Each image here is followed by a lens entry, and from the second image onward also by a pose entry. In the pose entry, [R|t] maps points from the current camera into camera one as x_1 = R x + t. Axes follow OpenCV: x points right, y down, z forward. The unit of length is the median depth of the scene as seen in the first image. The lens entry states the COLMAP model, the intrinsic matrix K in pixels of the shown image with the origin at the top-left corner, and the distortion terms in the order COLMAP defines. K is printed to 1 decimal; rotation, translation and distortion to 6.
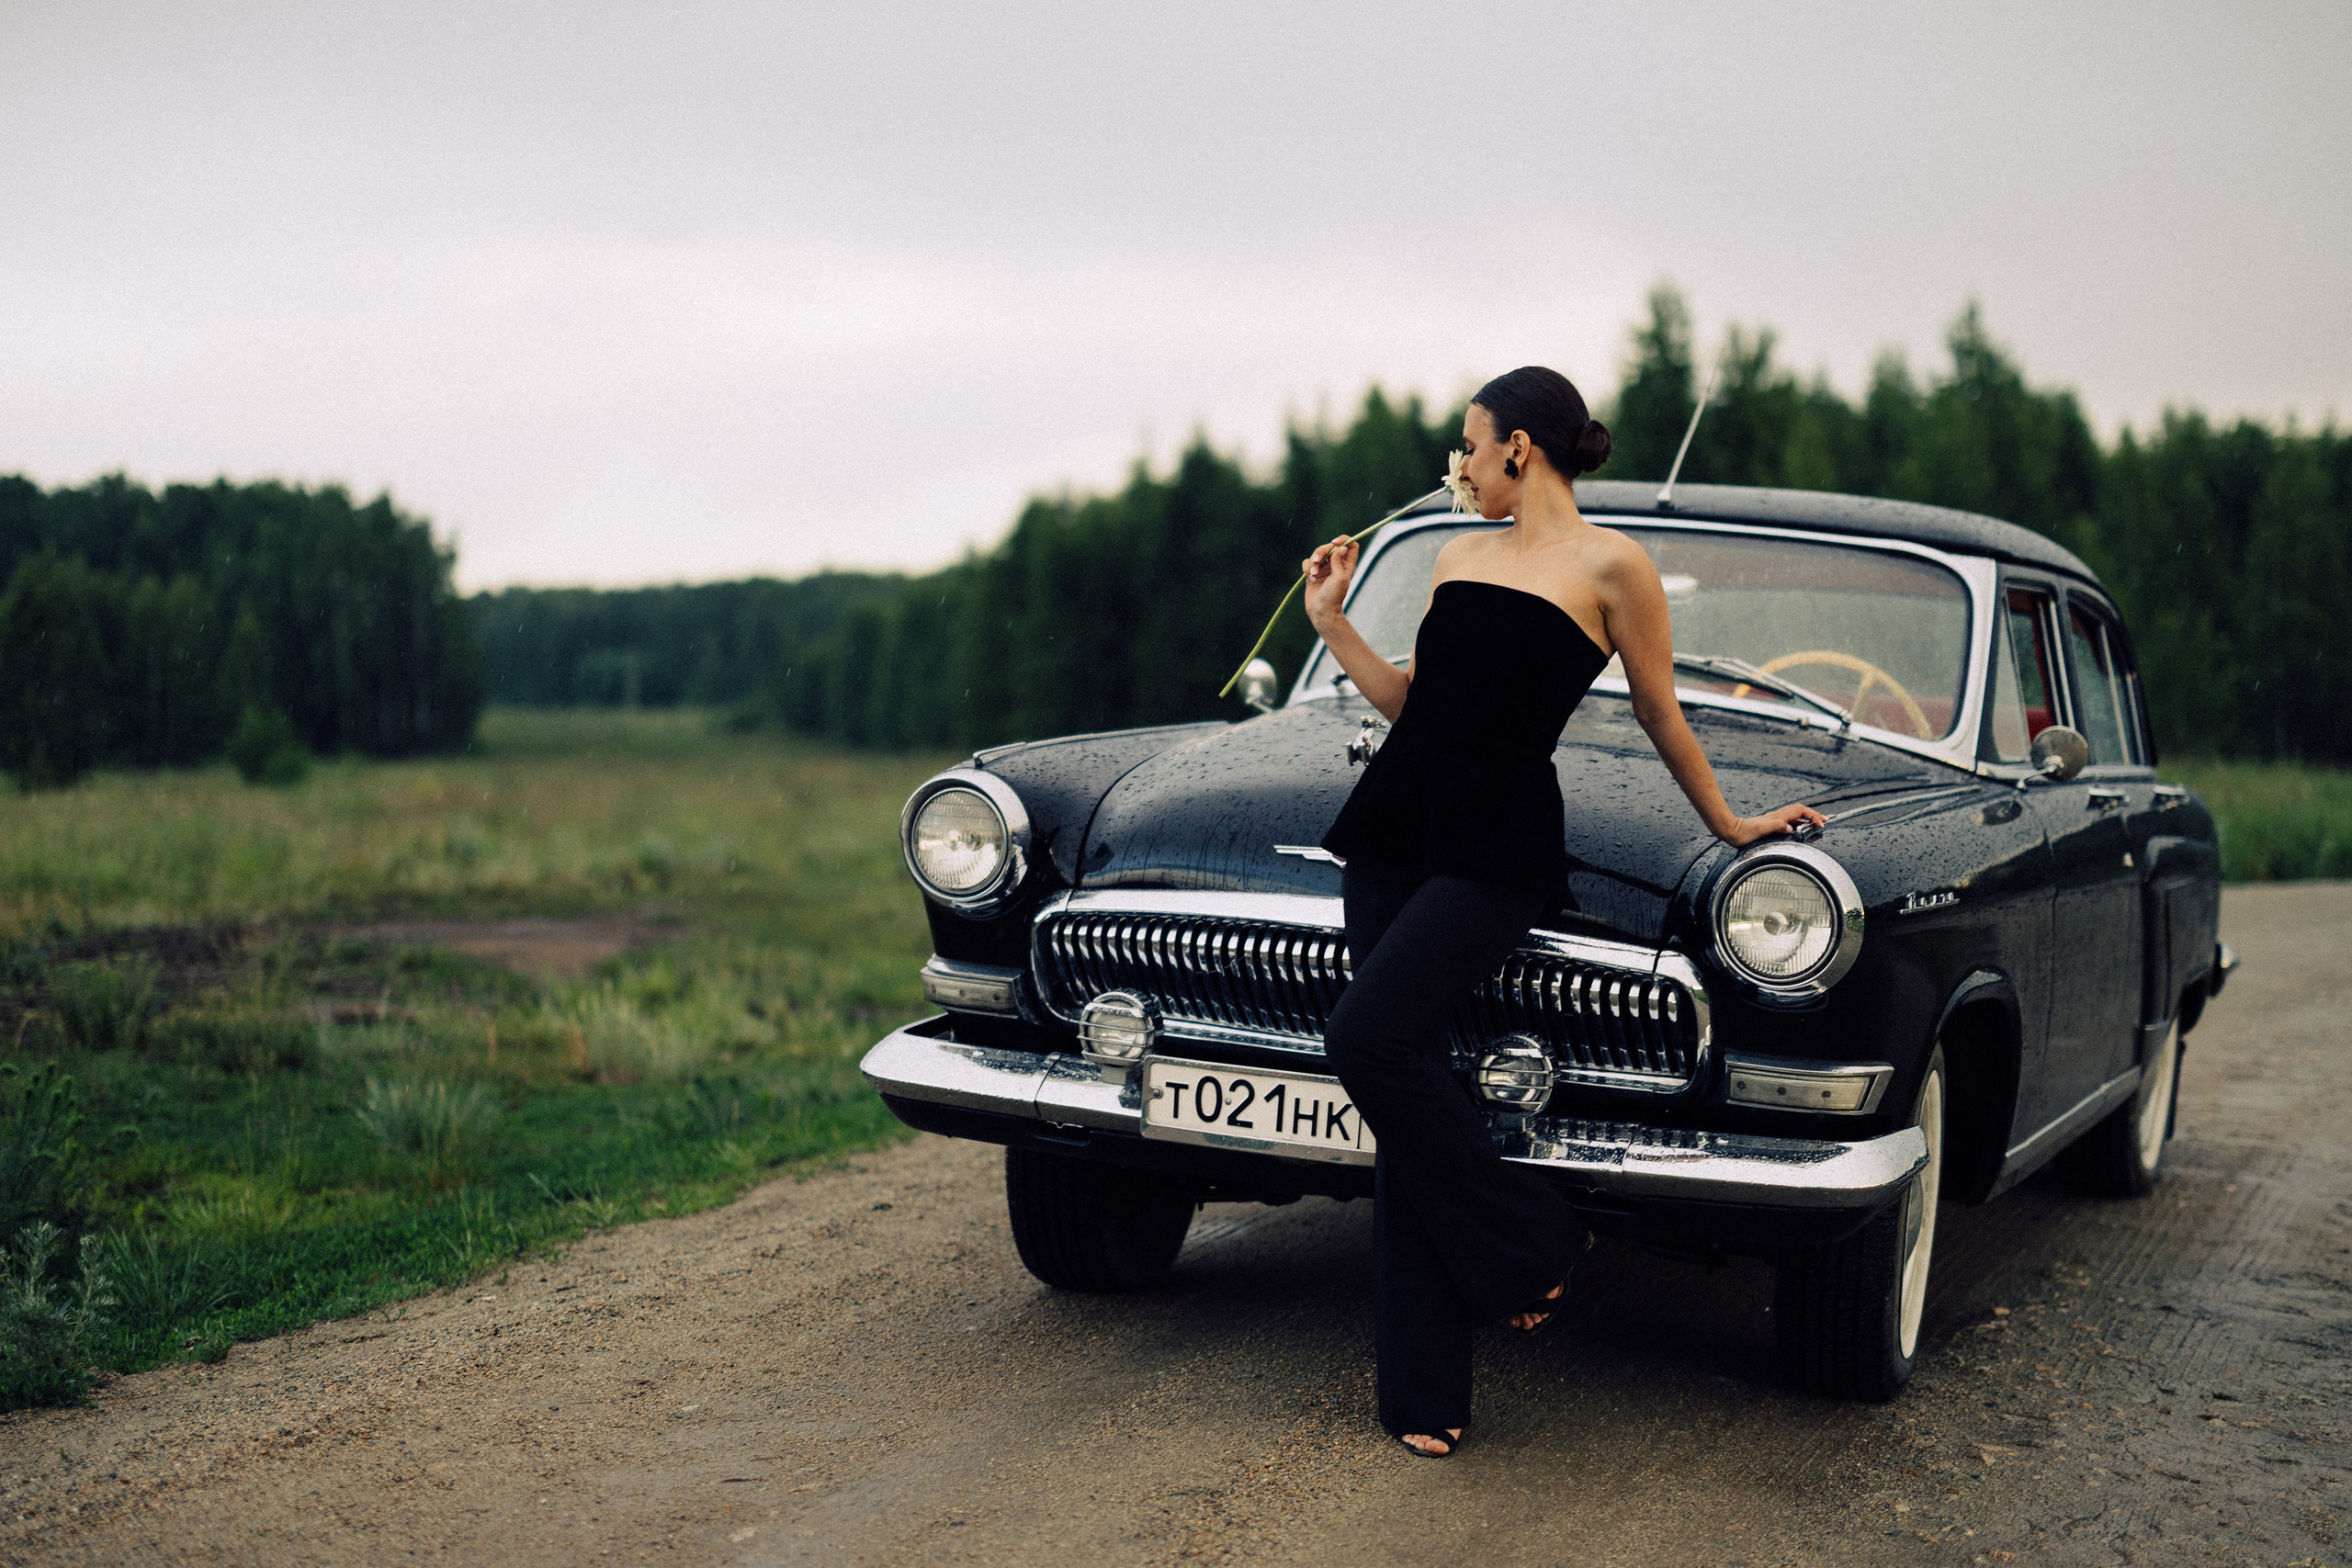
lens RADIAL K [[3589.8, 0, 1176.0], [0, 3589.8, 784.0], [0, 0, 1]] dist [0.040325, 0.033324]
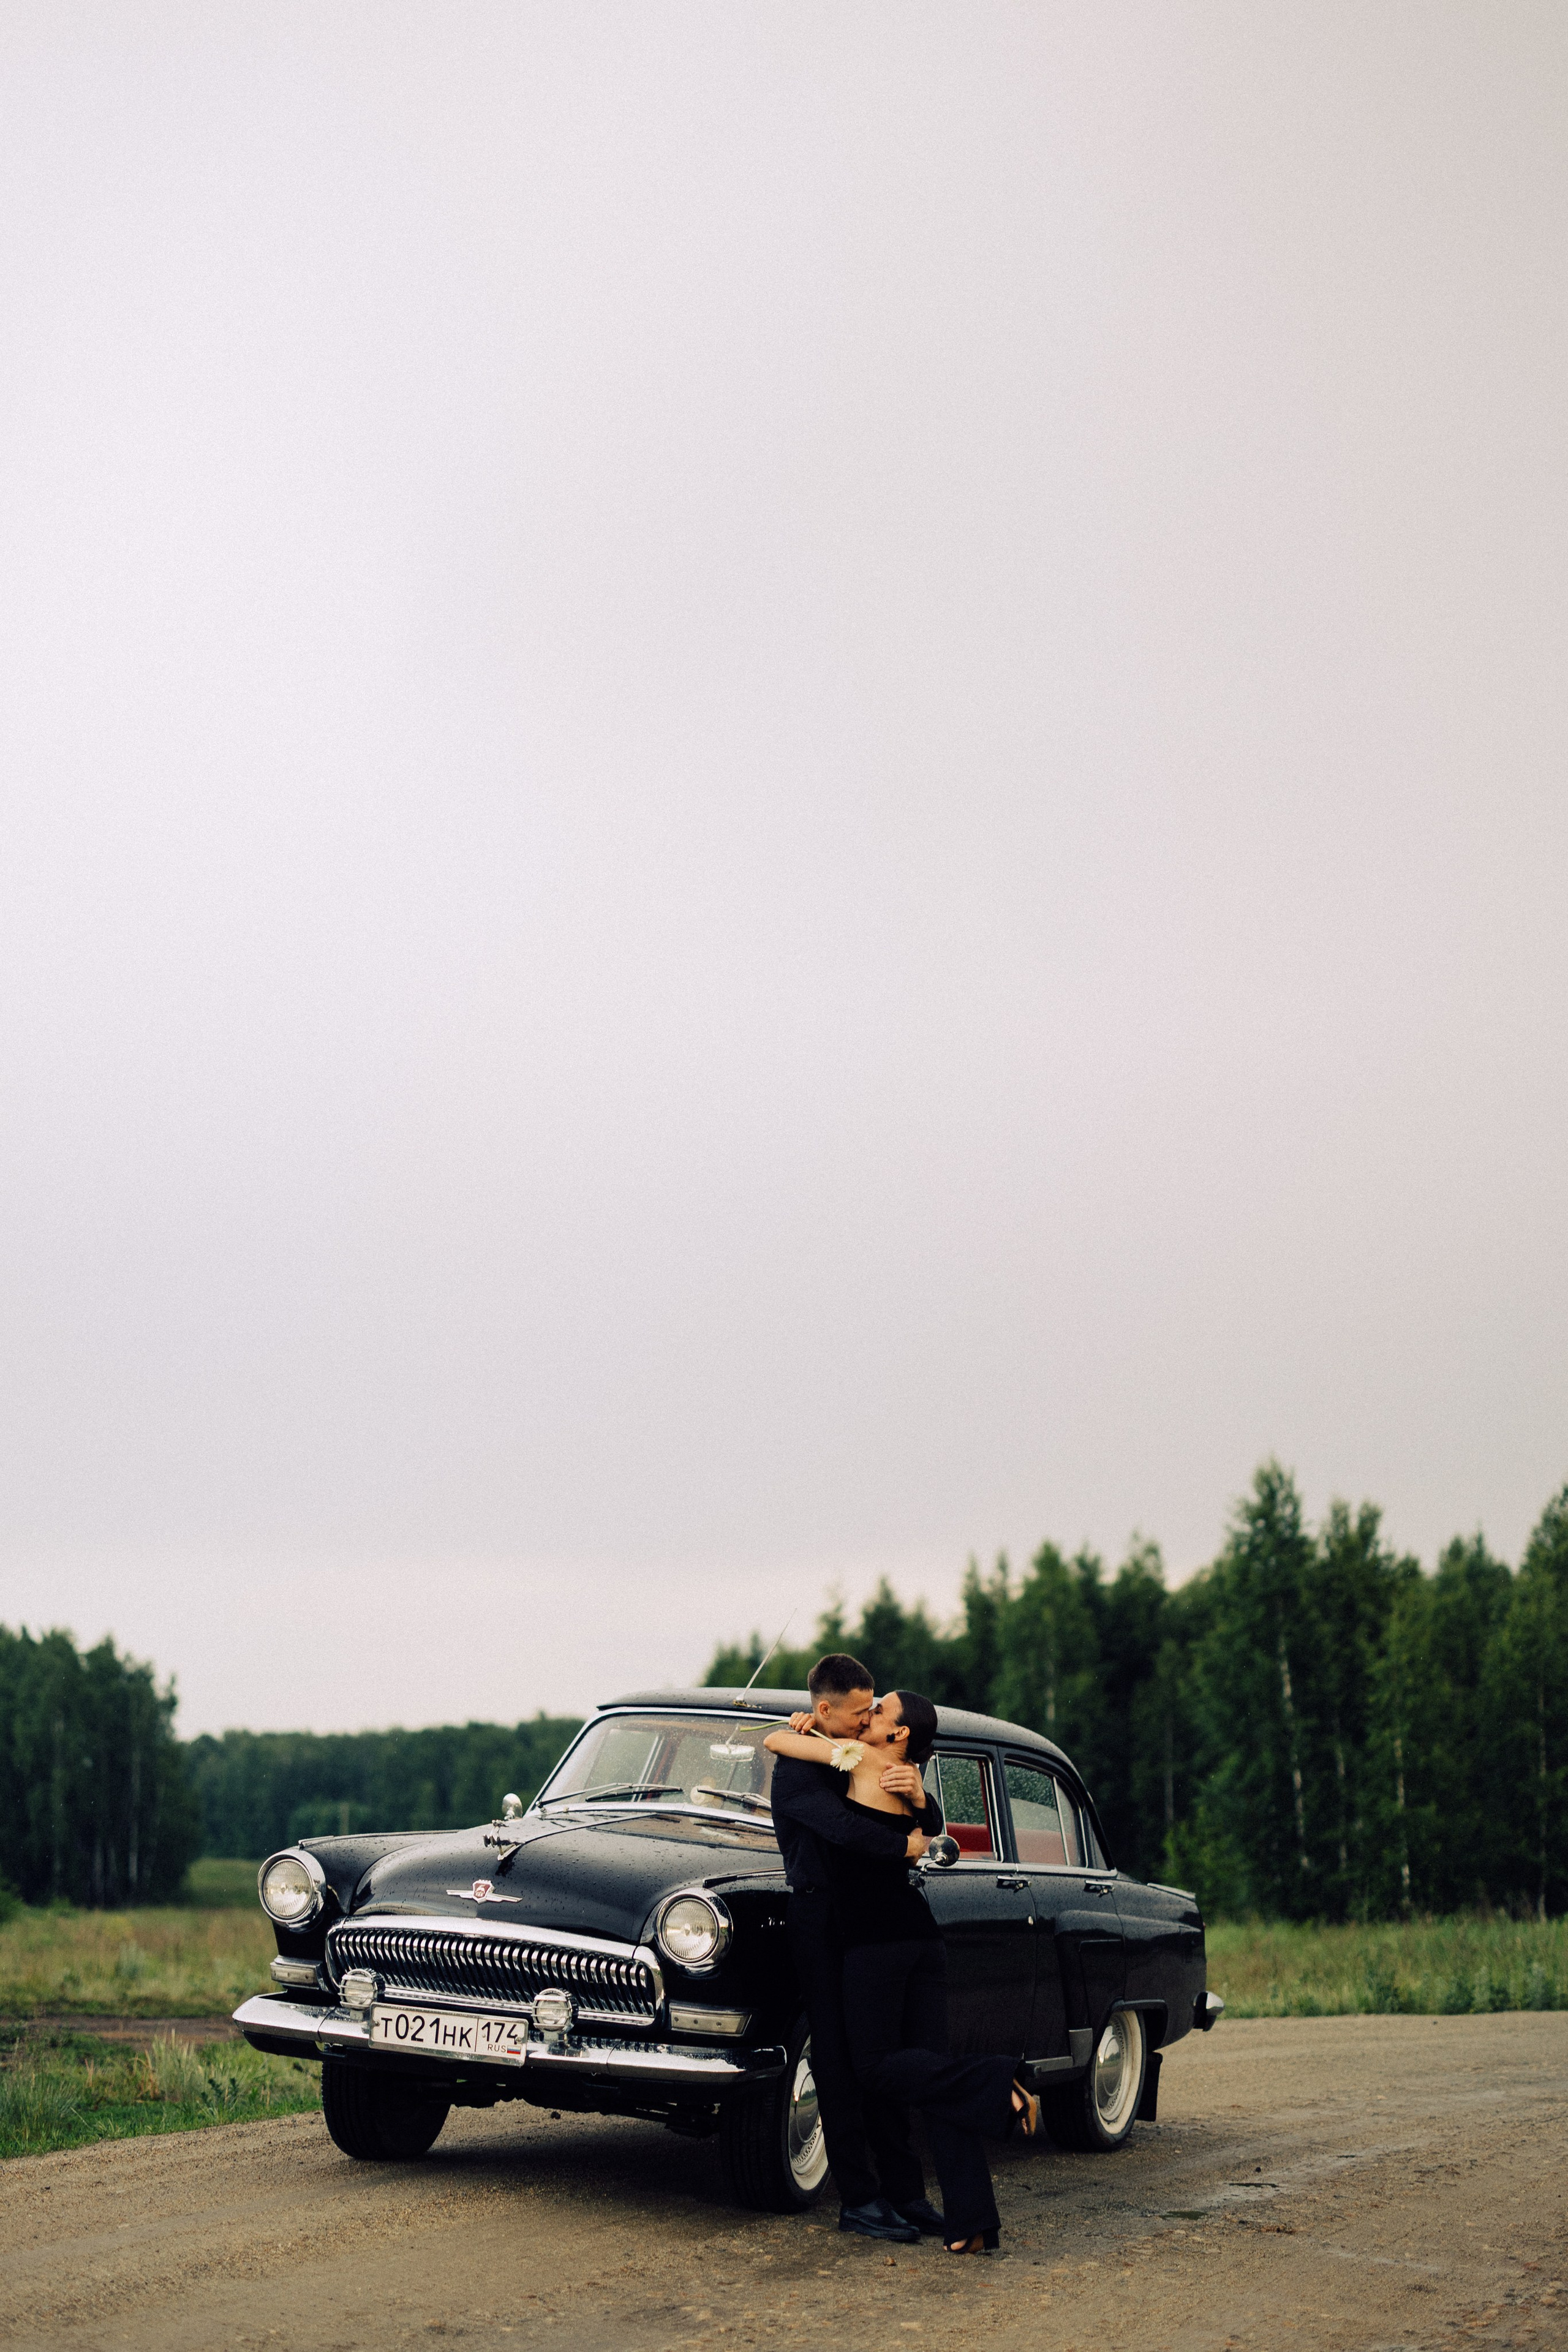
lens RADIAL K [[3379.3, 0, 779.7], [0, 3379.3, 1120.3], [0, 0, 1]] dist [0.020806, -0.004878]
pose [[0.999776, 0.003930, -0.020798, 0.231111], [-0.008671, 0.972426, -0.233051, 0.035287], [0.019309, 0.233179, 0.972242, -0.802214]]
